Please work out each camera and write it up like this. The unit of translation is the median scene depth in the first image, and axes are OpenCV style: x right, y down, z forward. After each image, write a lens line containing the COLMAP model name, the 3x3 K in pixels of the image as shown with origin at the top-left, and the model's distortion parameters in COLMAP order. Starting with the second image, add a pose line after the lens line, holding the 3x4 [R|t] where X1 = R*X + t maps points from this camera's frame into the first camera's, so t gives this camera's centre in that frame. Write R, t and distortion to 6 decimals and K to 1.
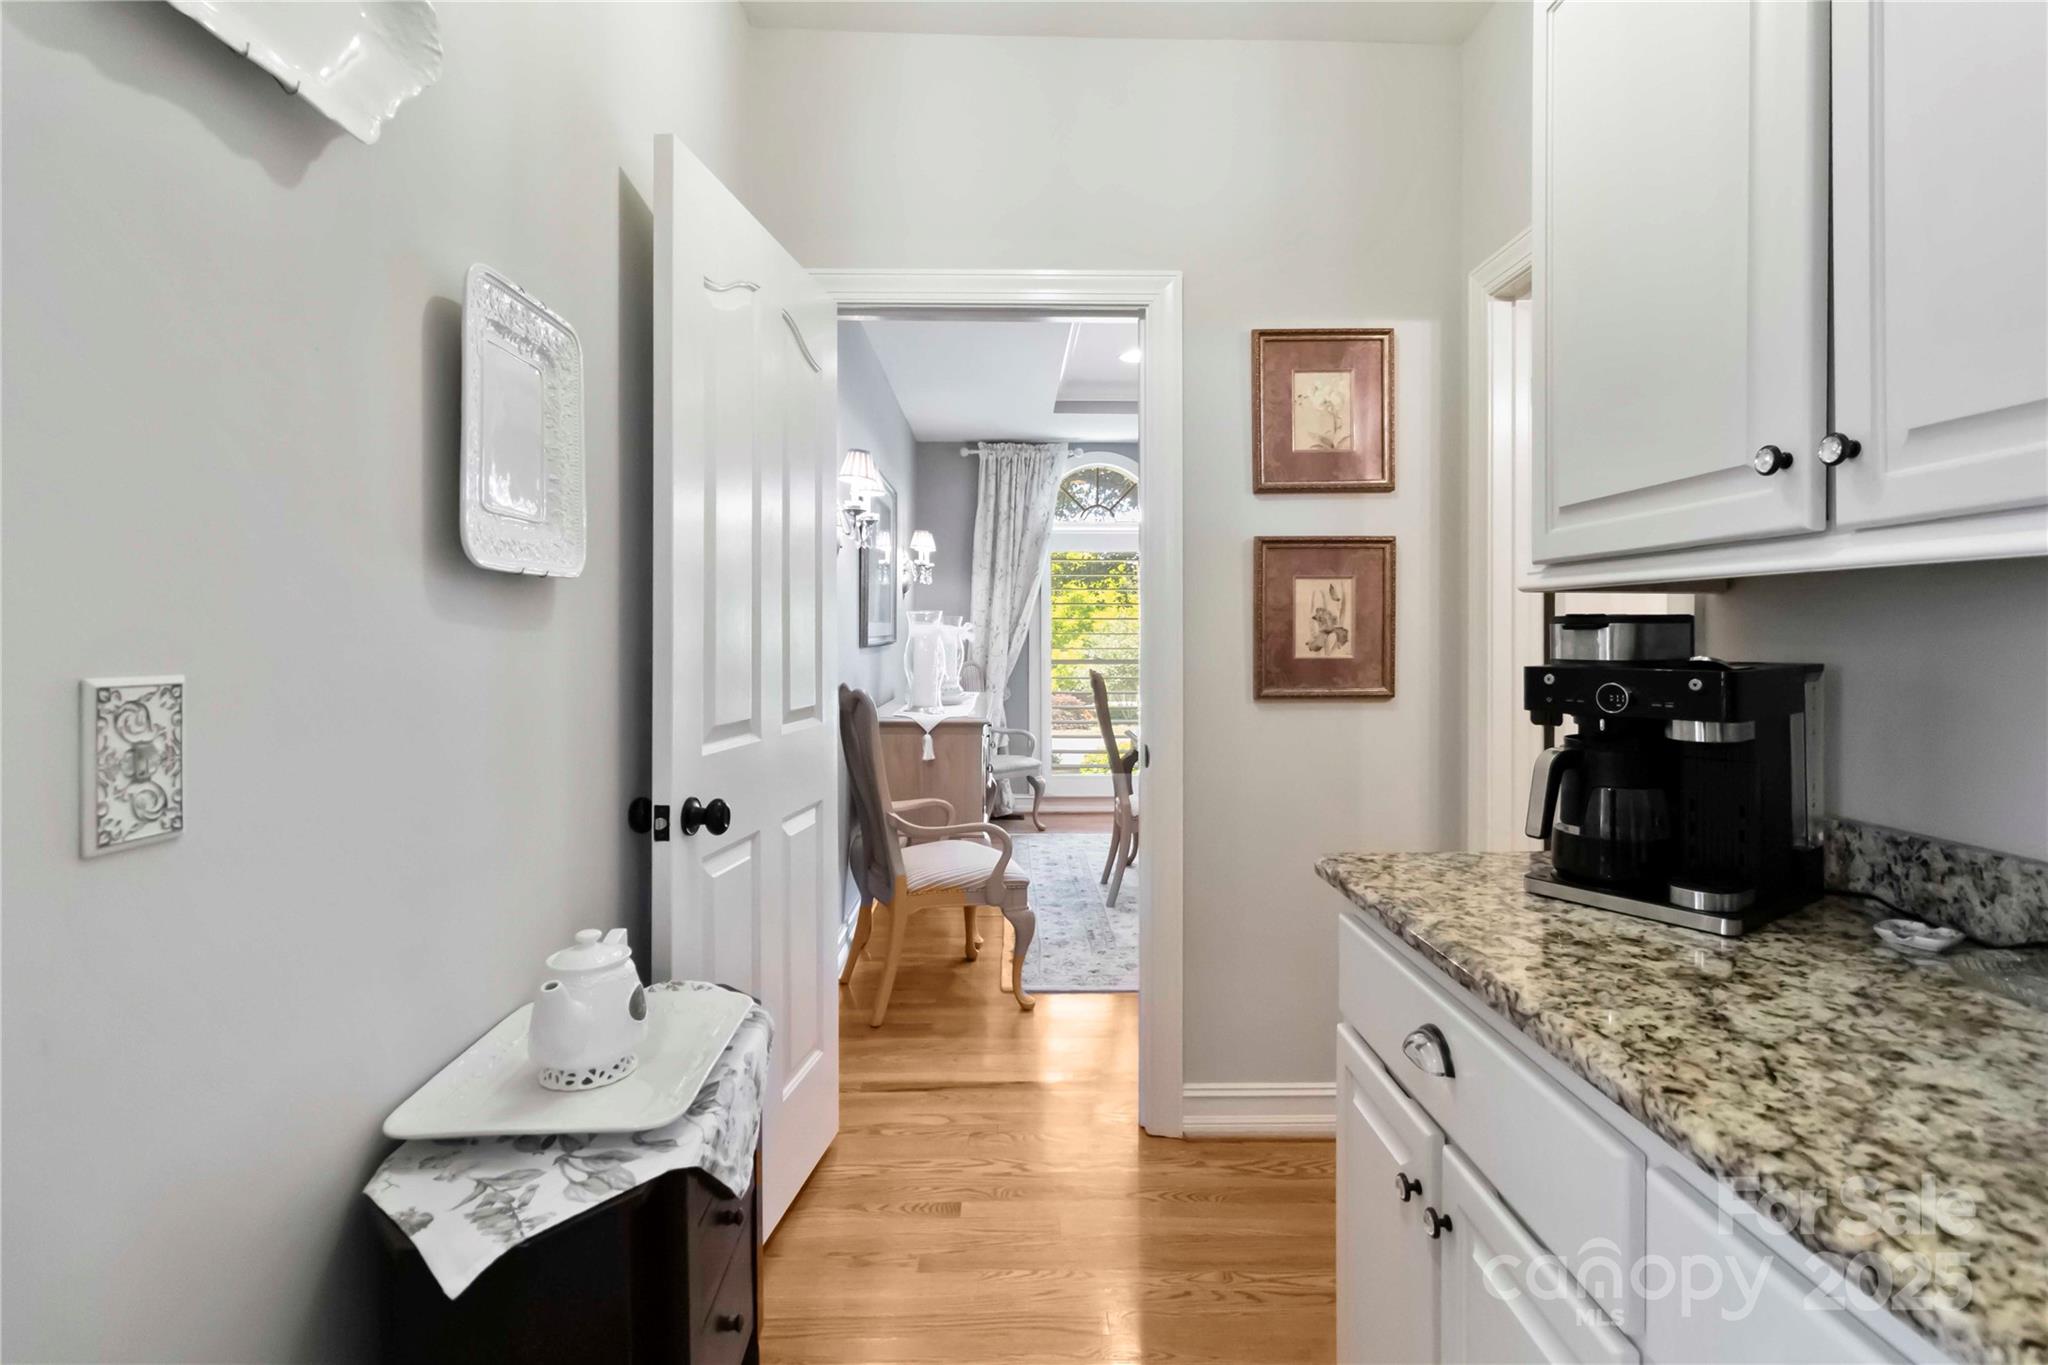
lens RADIAL K [[958.5, 0, 1026.3], [0, 958.5, 637.8], [0, 0, 1]] dist [0.000949, 0.000174]
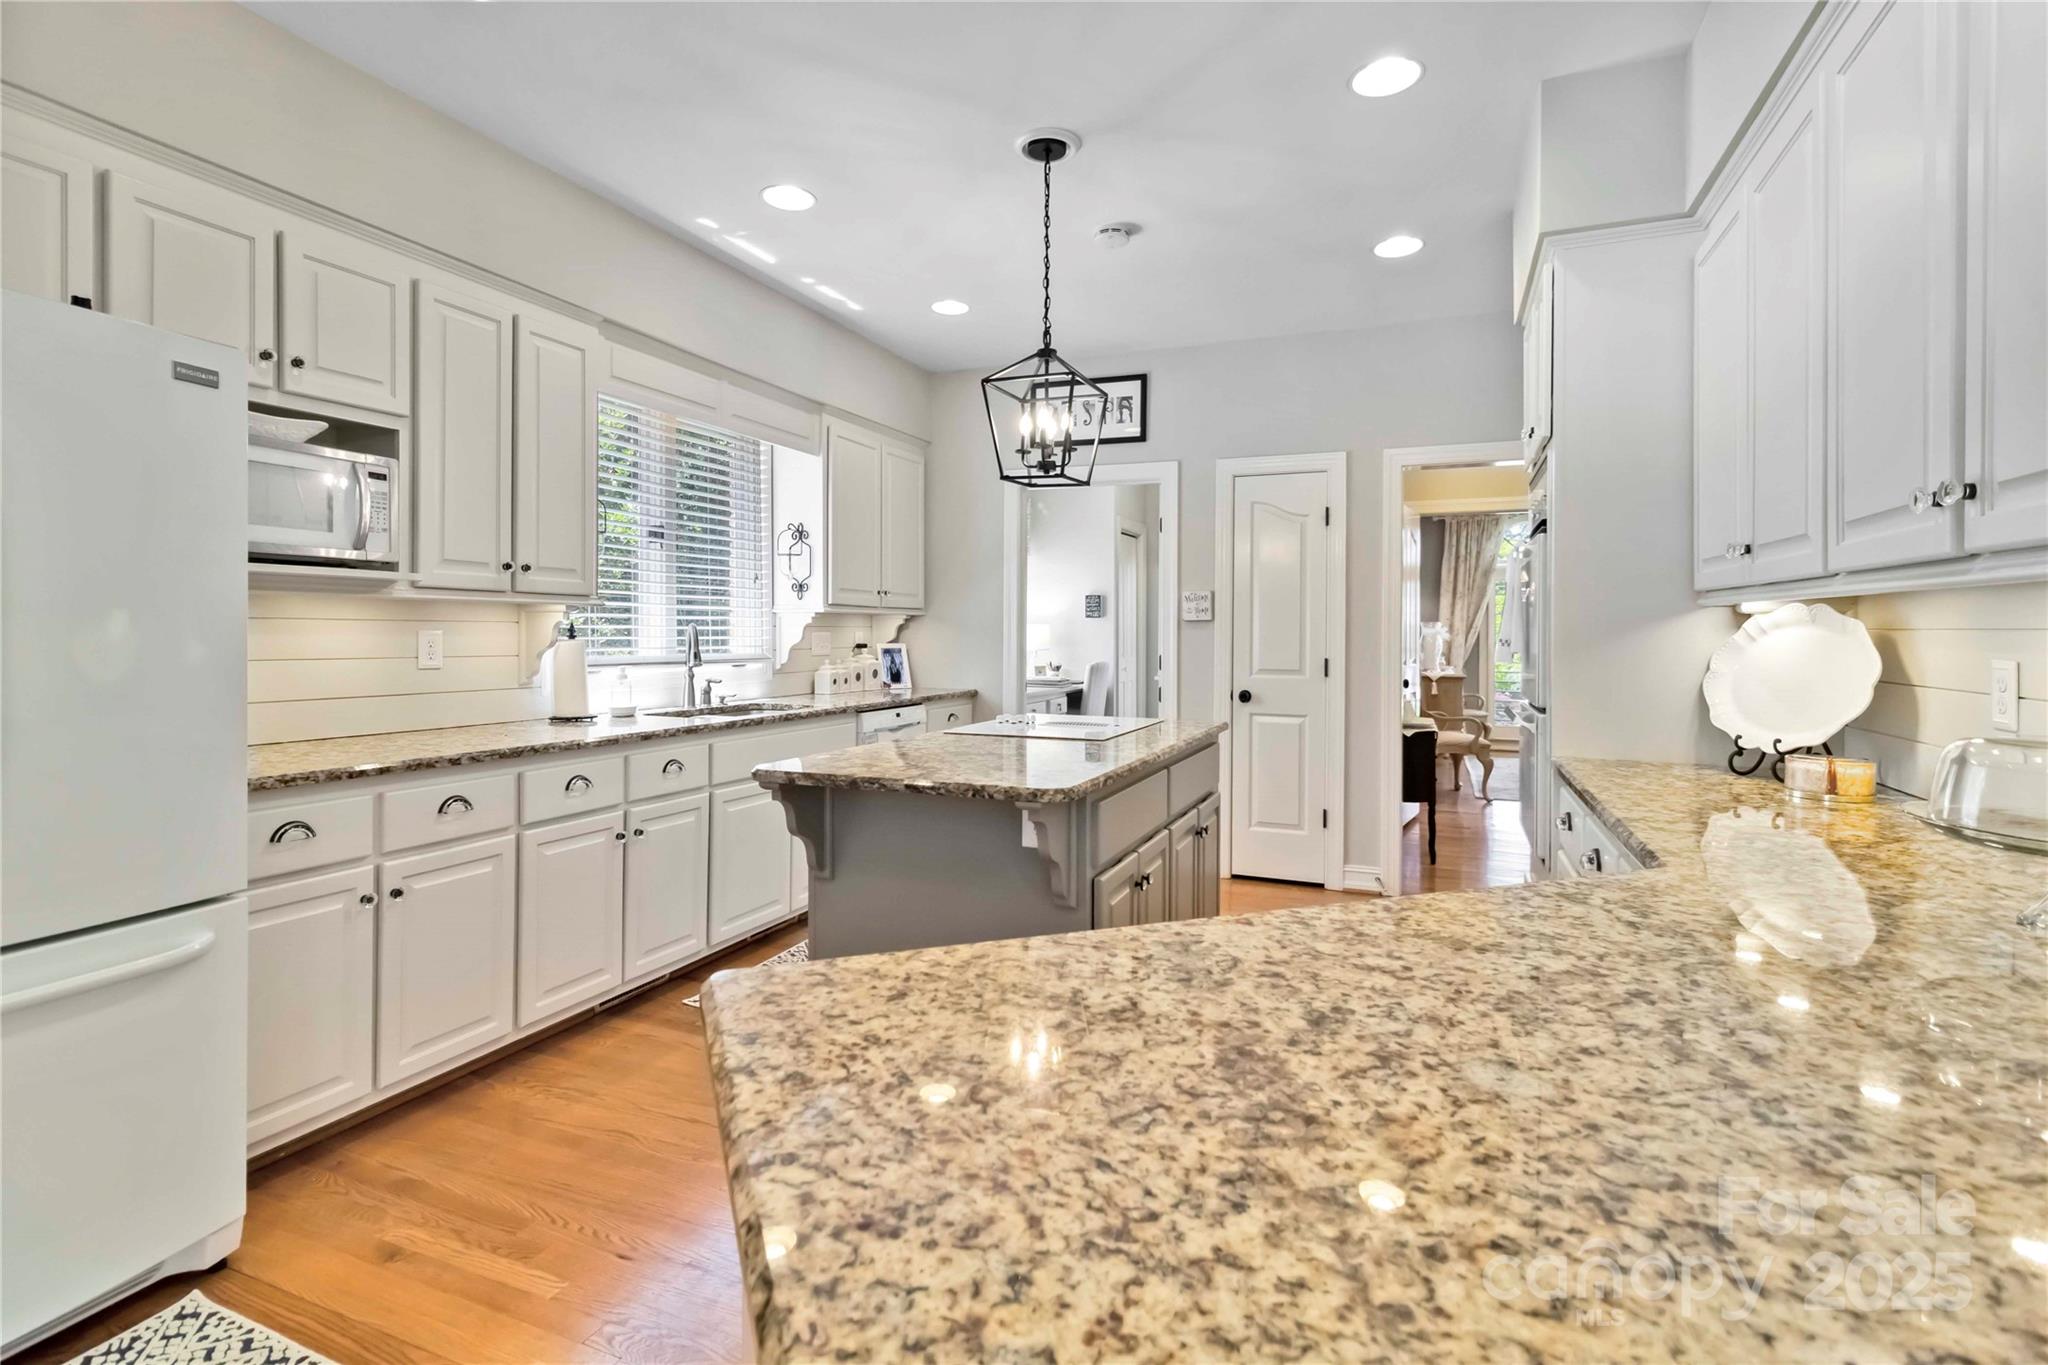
lens RADIAL K [[958.5, 0, 1026.3], [0, 958.5, 637.8], [0, 0, 1]] dist [0.000949, 0.000174]
pose [[0.911063, 0.003333, -0.412254, -0.073058], [-0.003170, 0.999994, 0.001080, 0.007457], [0.412255, 0.000323, 0.911068, -1.956449]]
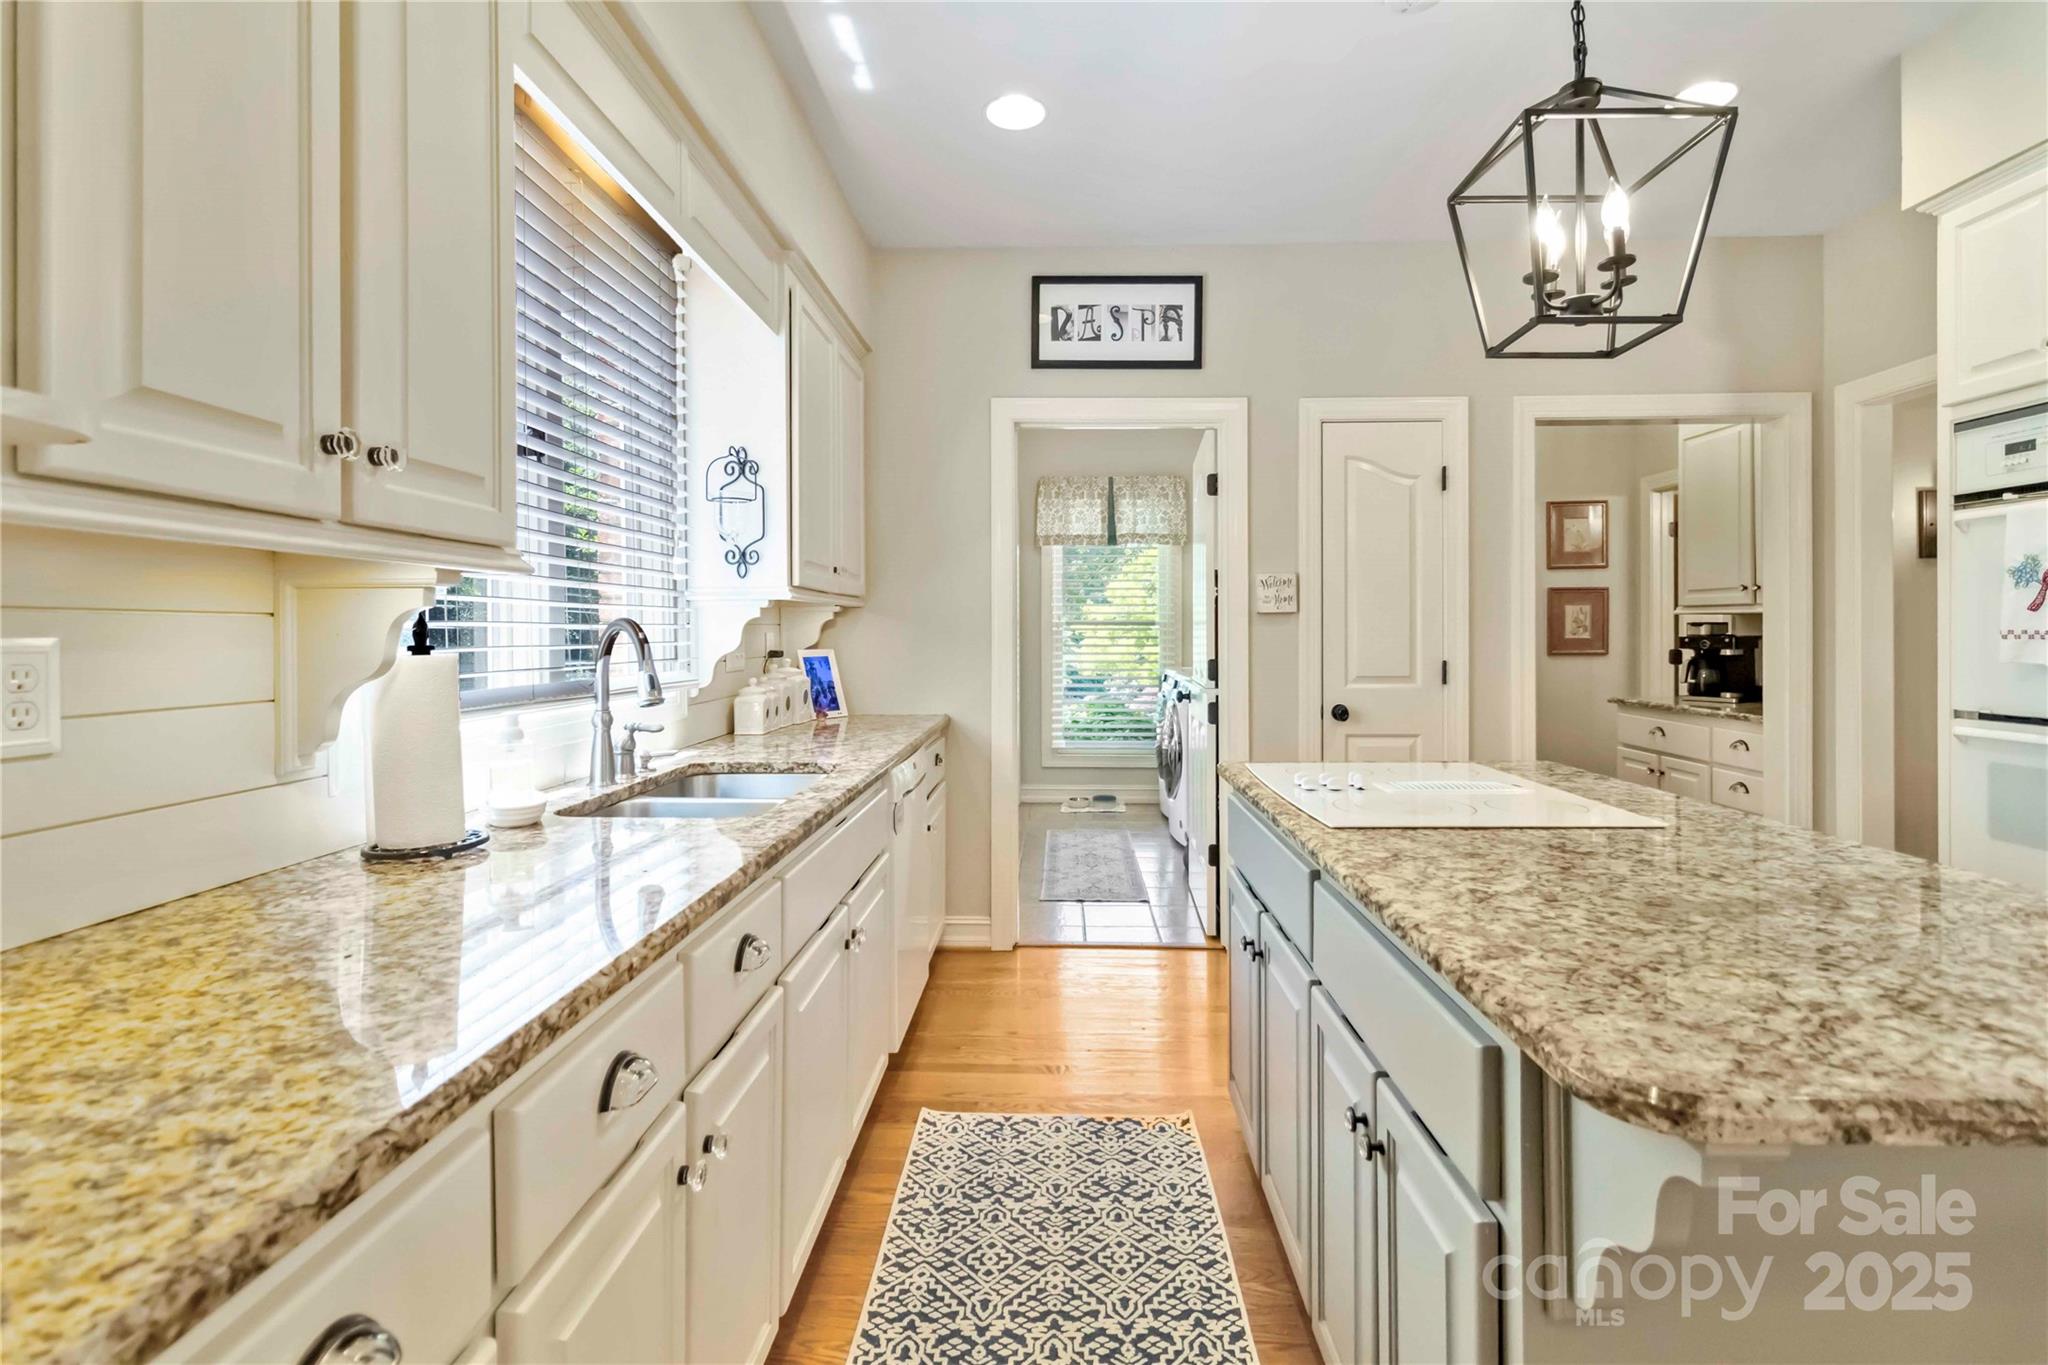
lens RADIAL K [[958.5, 0, 1026.3], [0, 958.5, 637.8], [0, 0, 1]] dist [0.000949, 0.000174]
pose [[0.998039, -0.006571, -0.062257, -0.914632], [0.006810, 0.999970, 0.003622, 0.002690], [0.062231, -0.004038, 0.998054, -1.474256]]
